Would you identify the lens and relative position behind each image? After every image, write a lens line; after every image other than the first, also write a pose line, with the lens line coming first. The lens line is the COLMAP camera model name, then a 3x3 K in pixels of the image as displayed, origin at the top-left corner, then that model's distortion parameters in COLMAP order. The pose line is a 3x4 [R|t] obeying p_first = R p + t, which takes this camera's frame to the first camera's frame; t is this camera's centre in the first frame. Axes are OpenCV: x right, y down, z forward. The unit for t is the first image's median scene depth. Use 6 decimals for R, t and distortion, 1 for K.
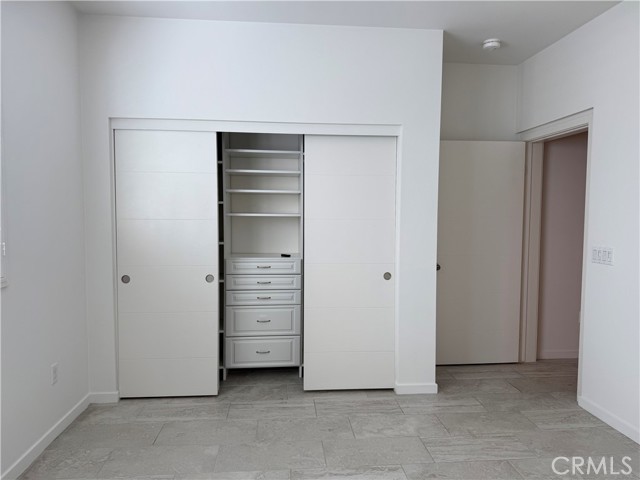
lens RADIAL K [[451.4, 0, 321.7], [0, 451.4, 238.4], [0, 0, 1]] dist [0.038189, -0.043328]
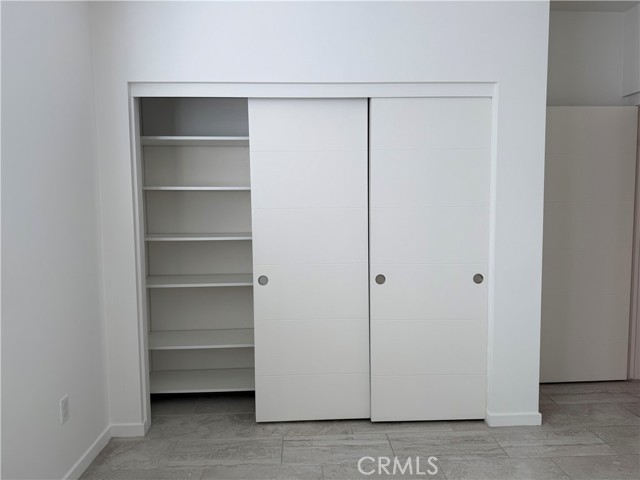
lens RADIAL K [[451.4, 0, 317.5], [0, 451.4, 234.0], [0, 0, 1]] dist [0.038189, -0.043328]
pose [[0.998740, -0.011842, -0.048770, -0.095463], [0.012364, 0.999869, 0.010419, -0.003602], [0.048640, -0.011009, 0.998756, 0.207177]]
